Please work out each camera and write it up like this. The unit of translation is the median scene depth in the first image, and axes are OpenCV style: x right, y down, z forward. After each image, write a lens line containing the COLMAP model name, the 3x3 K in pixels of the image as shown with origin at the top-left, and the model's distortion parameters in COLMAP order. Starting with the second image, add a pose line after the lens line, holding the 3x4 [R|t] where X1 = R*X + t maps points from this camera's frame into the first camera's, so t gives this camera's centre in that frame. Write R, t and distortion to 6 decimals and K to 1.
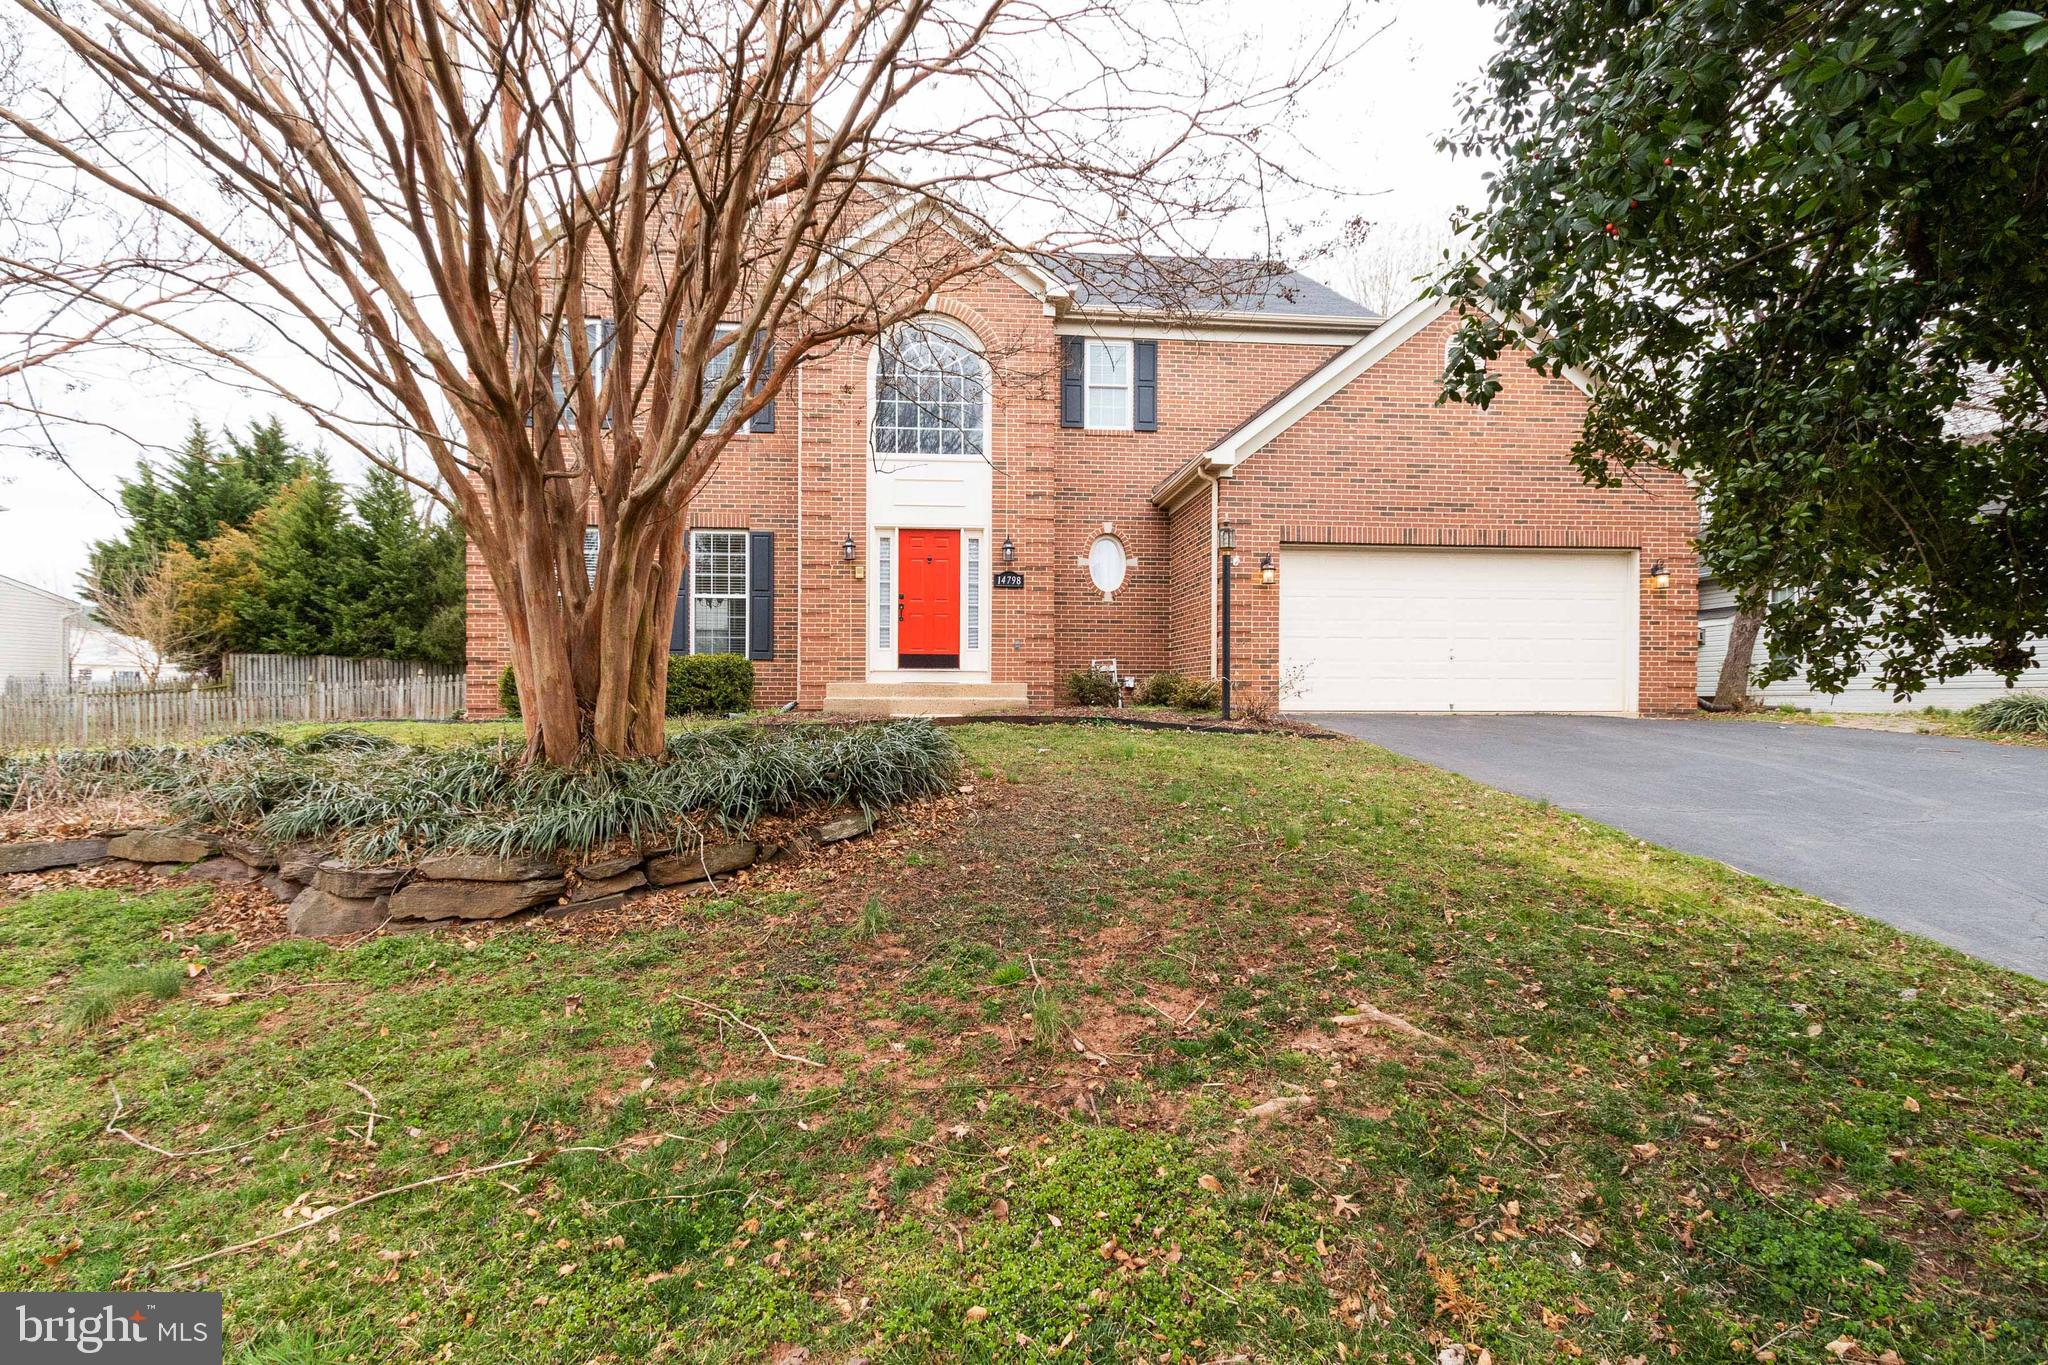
lens RADIAL K [[958.8, 0, 1017.0], [0, 958.8, 697.9], [0, 0, 1]] dist [0.002890, -0.000937]
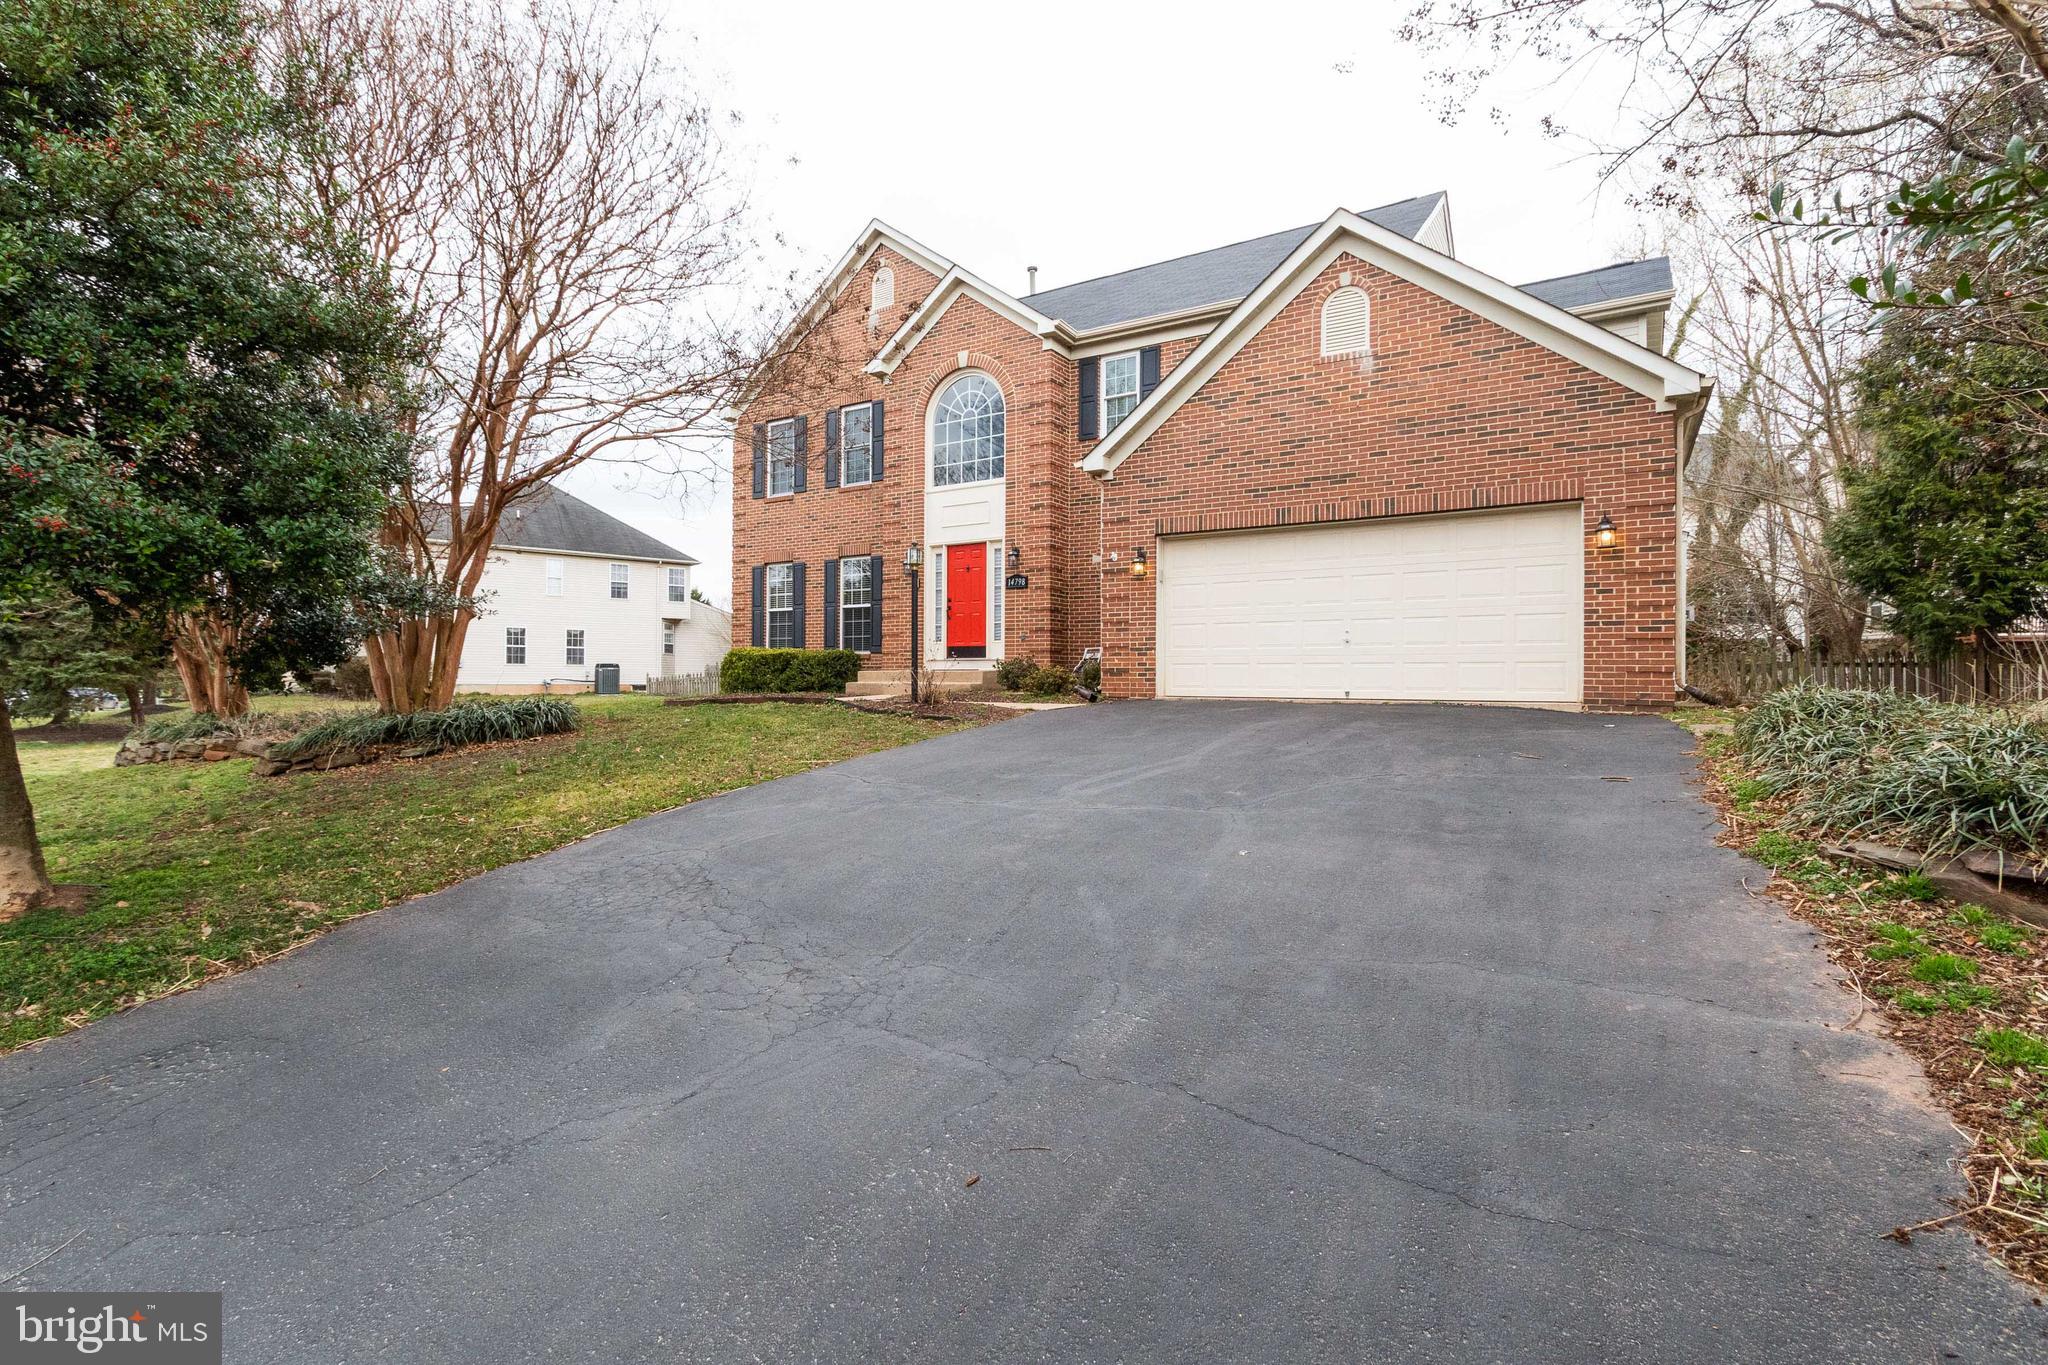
lens RADIAL K [[958.8, 0, 1021.0], [0, 958.8, 673.3], [0, 0, 1]] dist [0.002890, -0.000937]
pose [[0.793129, -0.001573, -0.609052, 0.717489], [0.000644, 0.999998, -0.001744, -0.008603], [0.609054, 0.000991, 0.793128, 0.072916]]
